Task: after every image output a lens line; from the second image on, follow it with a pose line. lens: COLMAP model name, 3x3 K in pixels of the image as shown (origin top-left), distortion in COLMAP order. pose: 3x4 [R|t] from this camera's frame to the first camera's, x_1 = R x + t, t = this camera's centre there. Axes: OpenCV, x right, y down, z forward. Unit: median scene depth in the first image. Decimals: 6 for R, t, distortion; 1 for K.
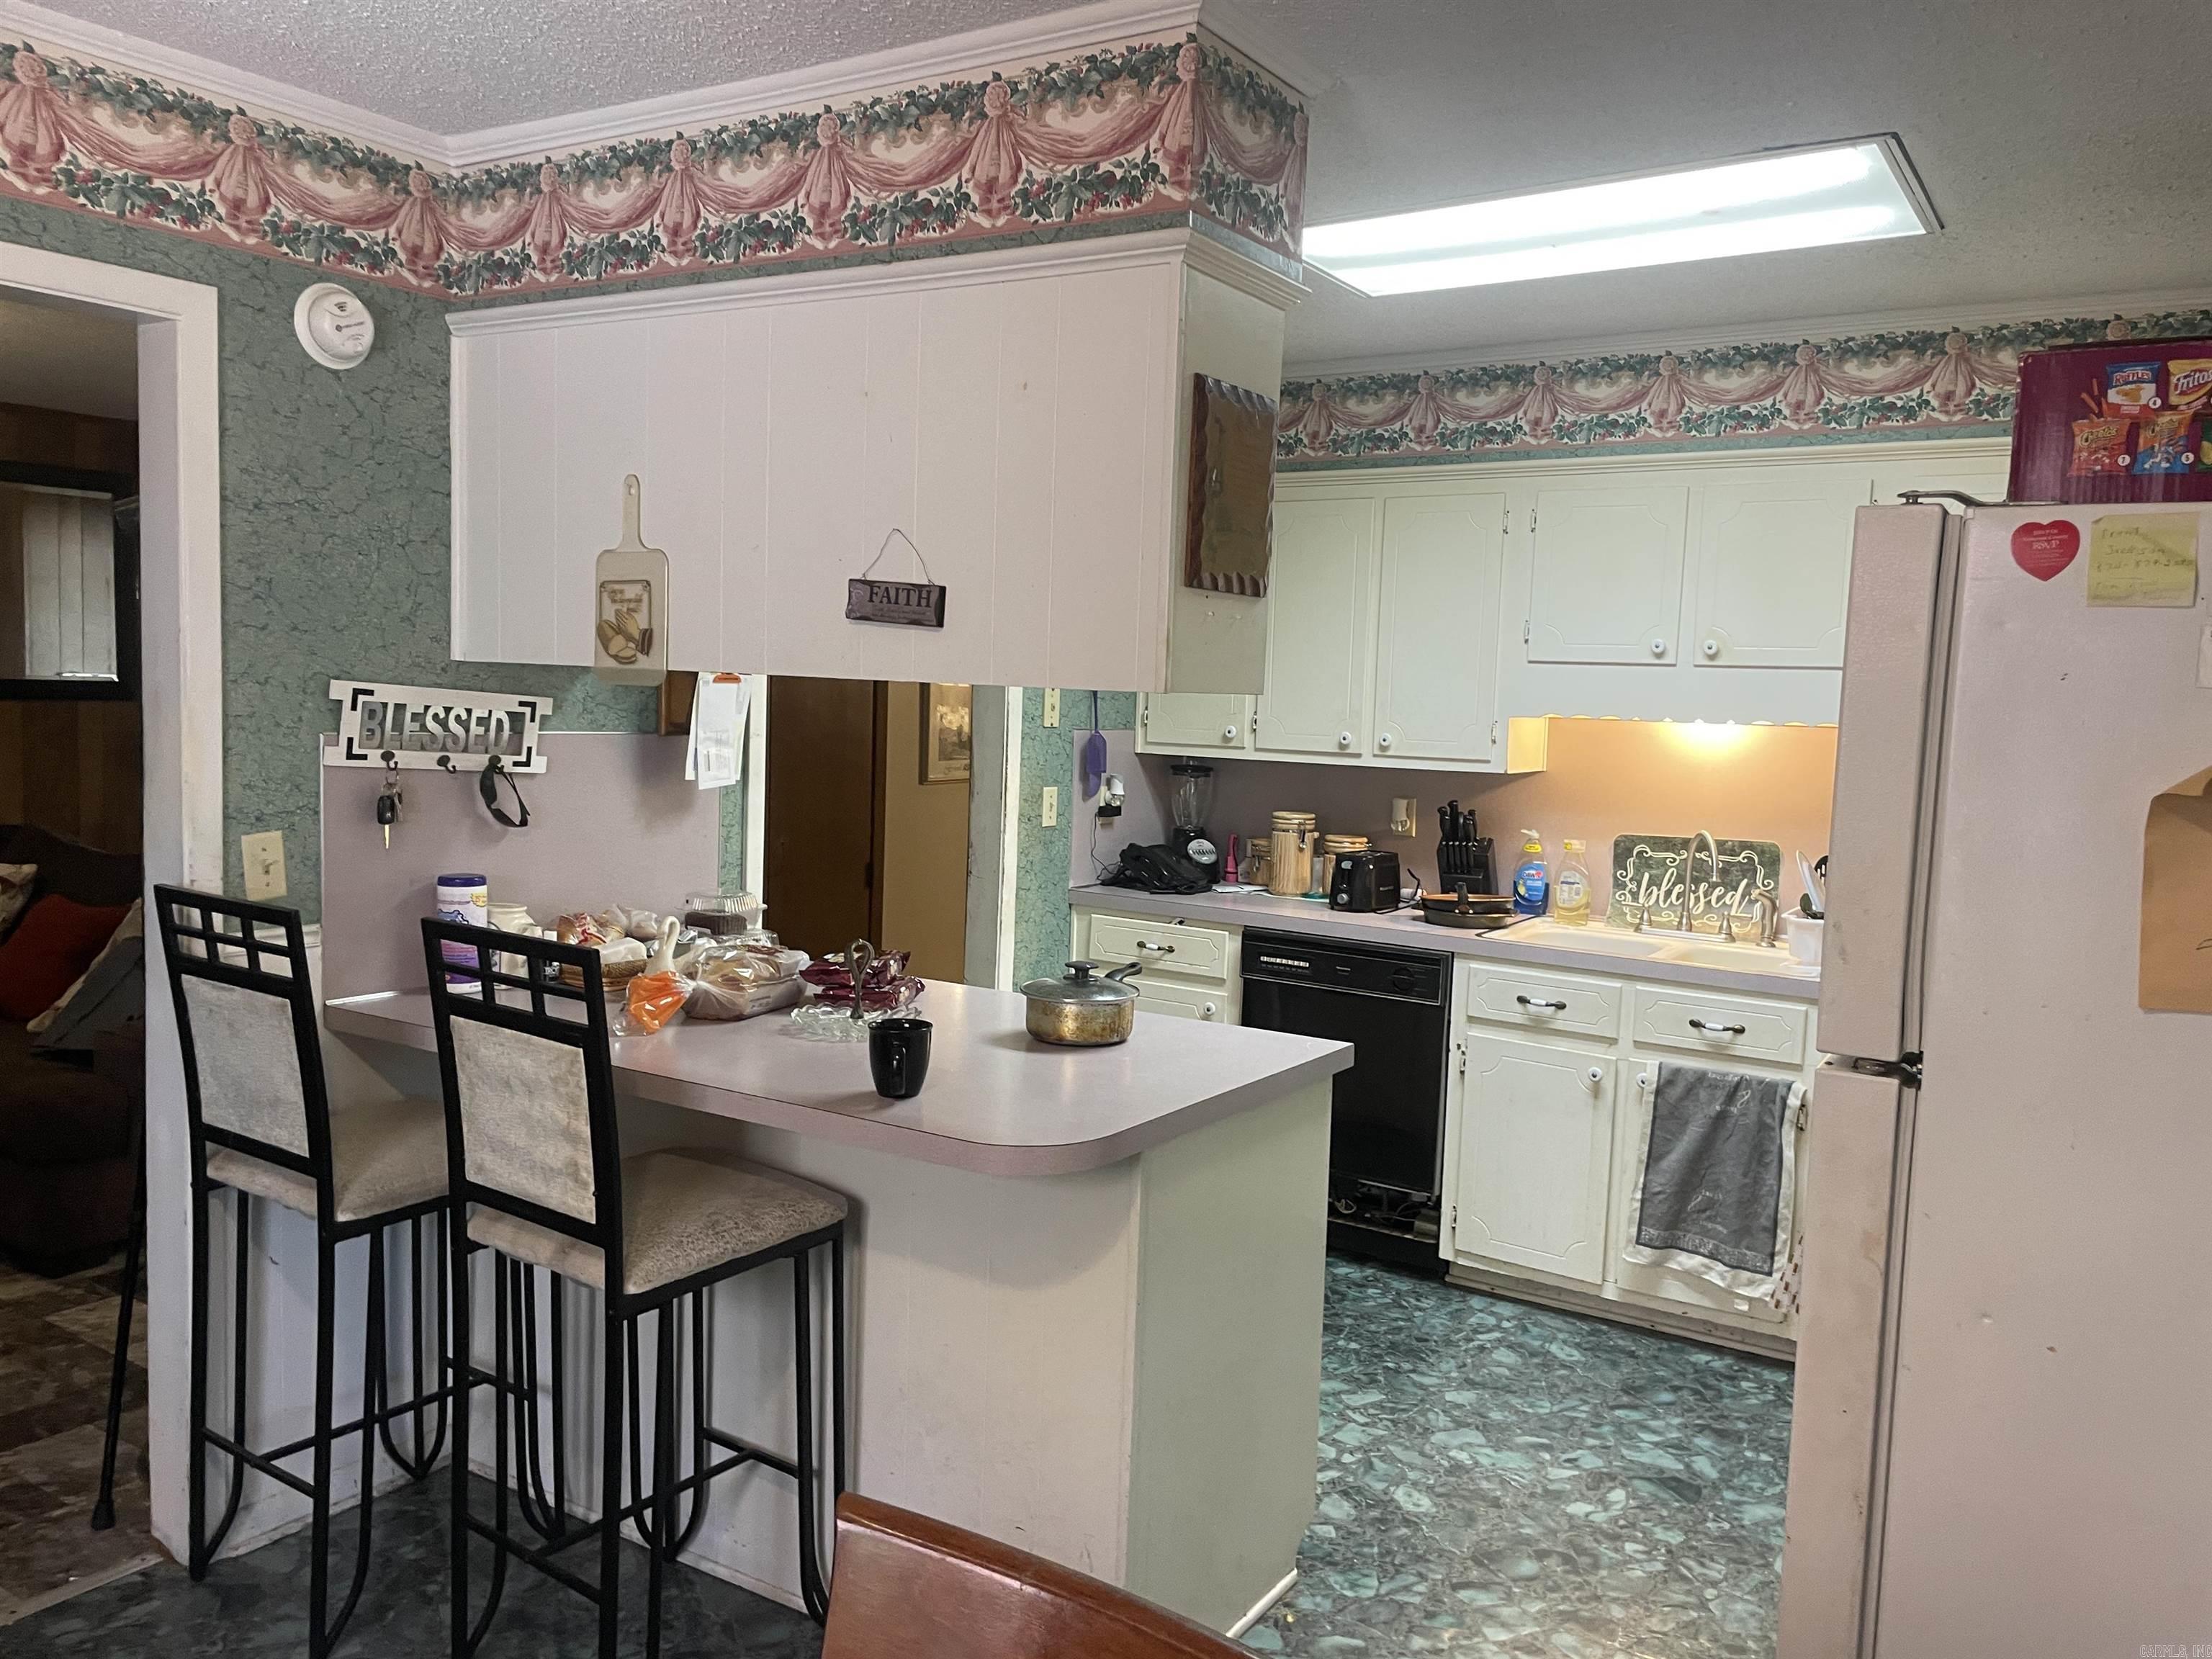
lens RADIAL K [[1665.8, 0, 1143.6], [0, 1665.8, 829.9], [0, 0, 1]] dist [0.088376, -0.117467]
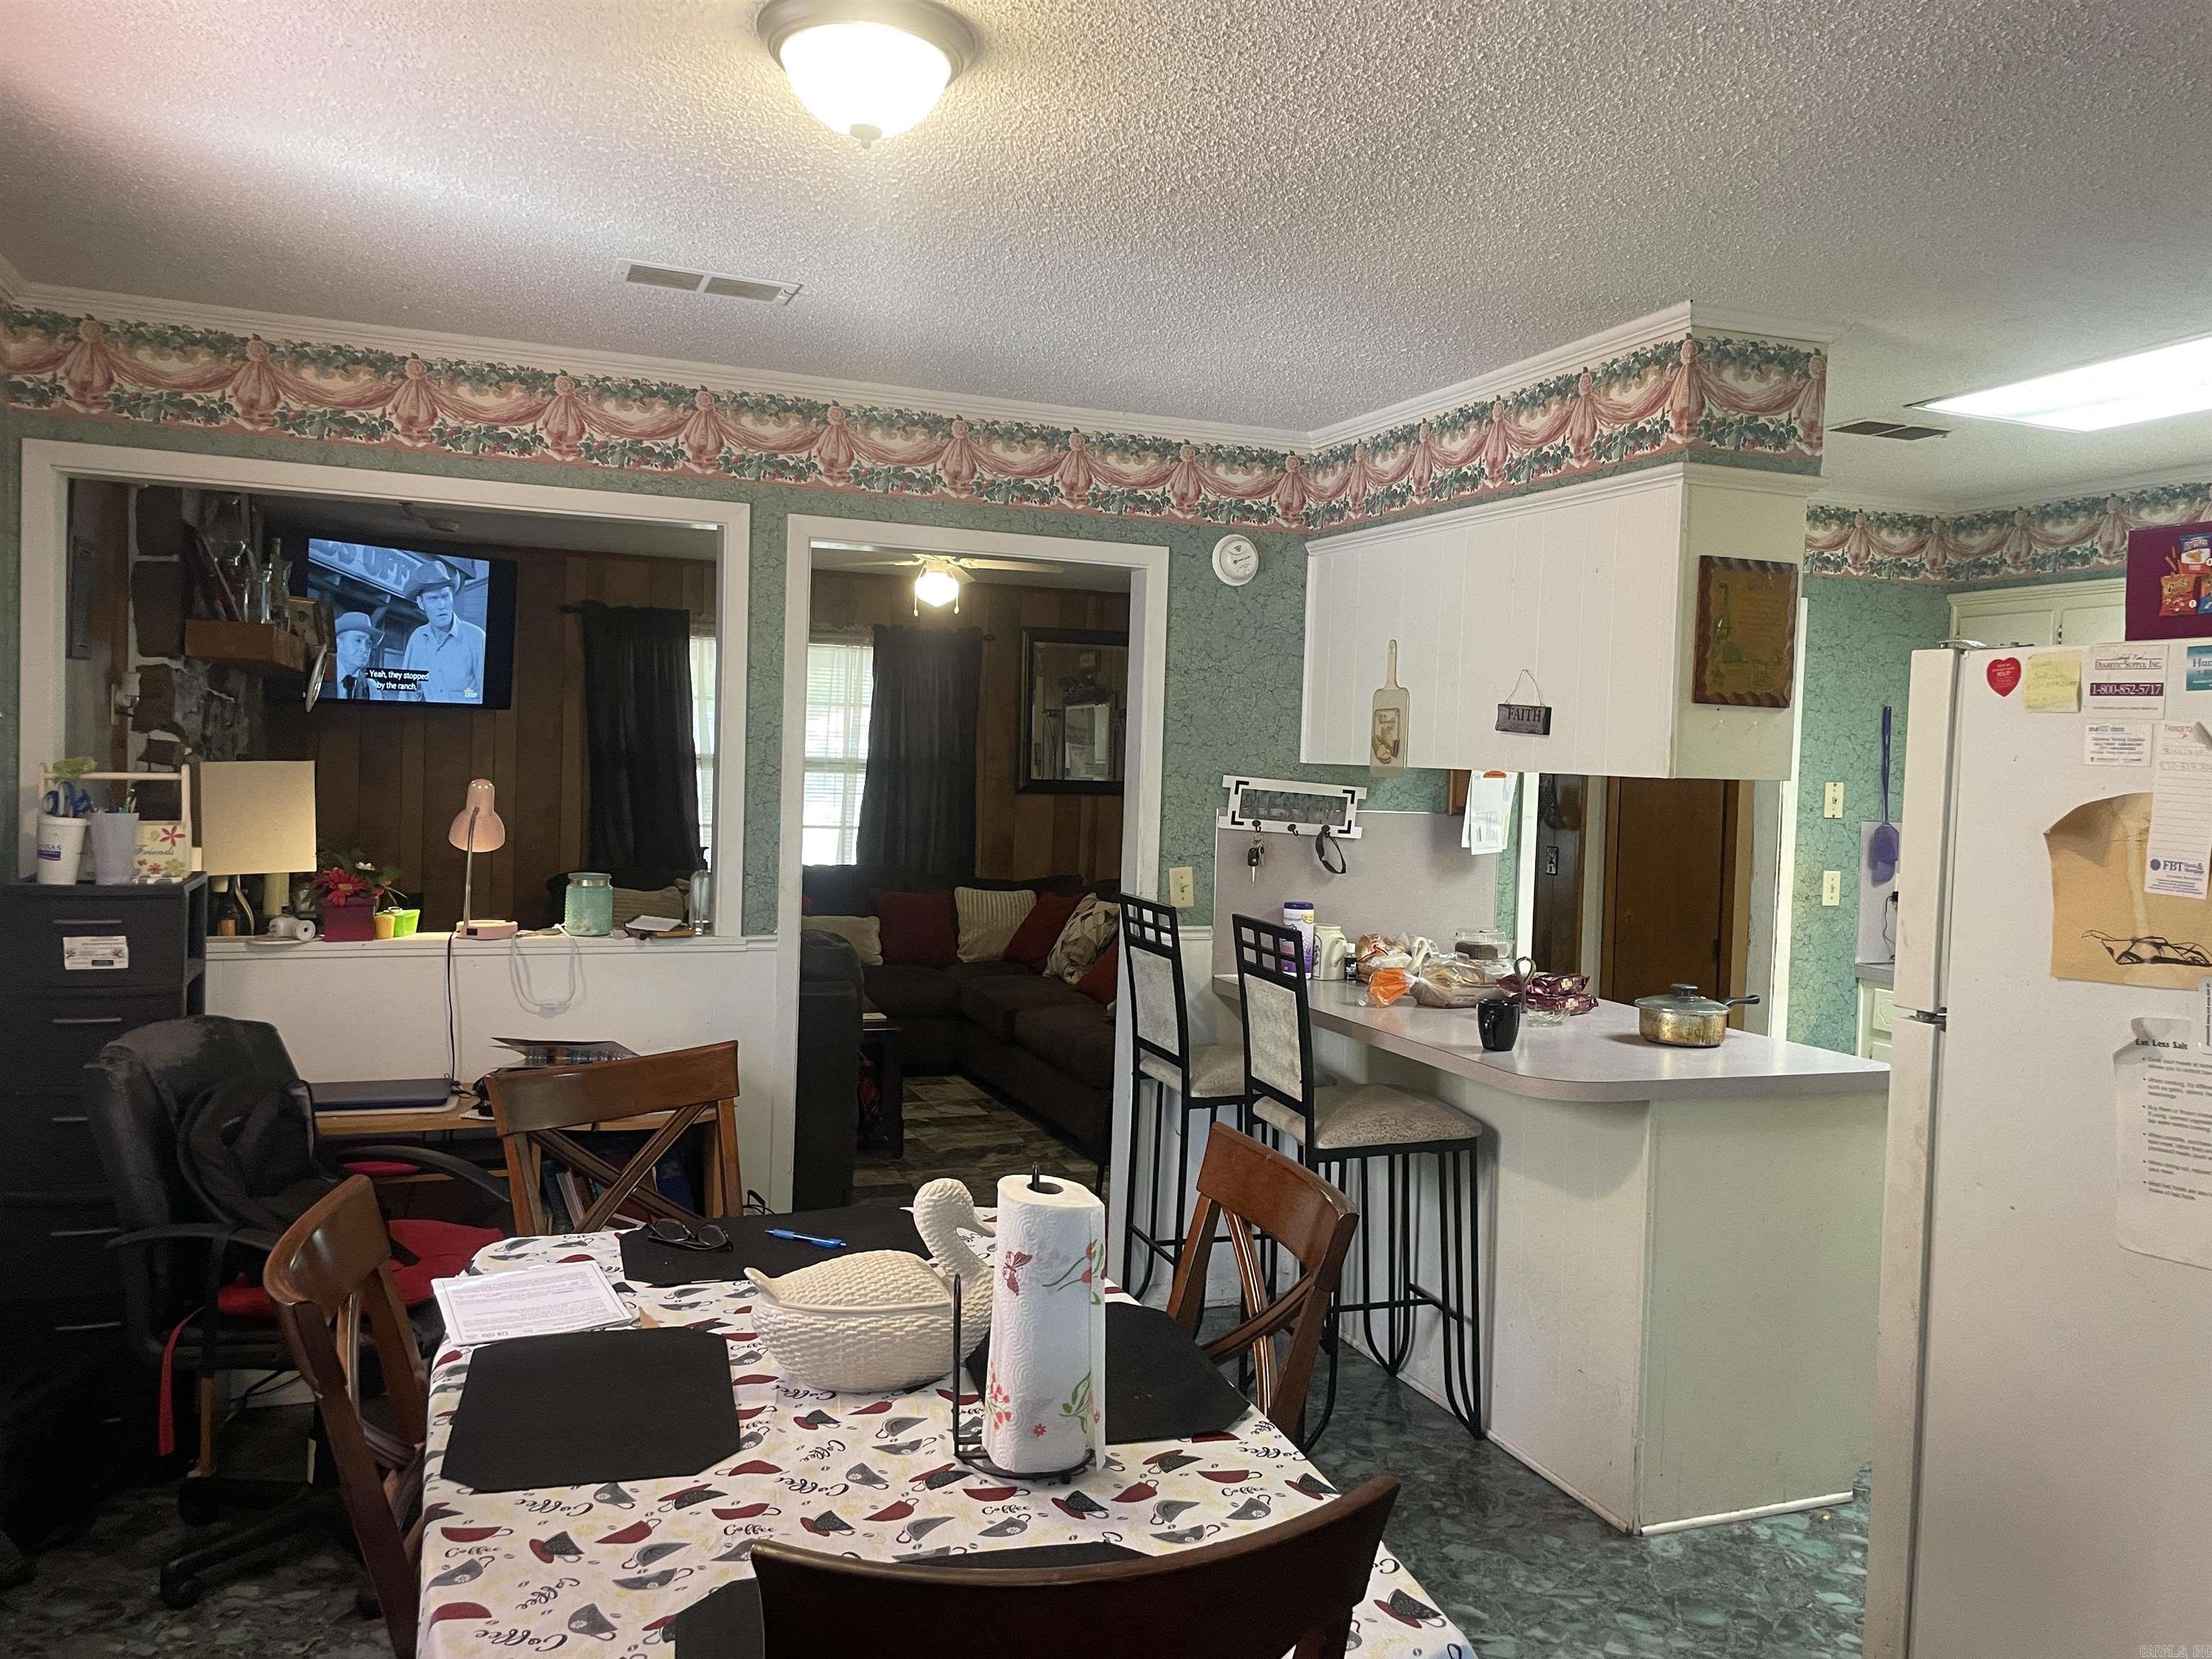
lens RADIAL K [[1665.8, 0, 1143.6], [0, 1665.8, 829.9], [0, 0, 1]] dist [0.088376, -0.117467]
pose [[0.812658, 0.016097, -0.582518, 0.404288], [-0.053514, 0.997456, -0.047094, 0.044645], [0.580278, 0.069444, 0.811452, -0.352308]]
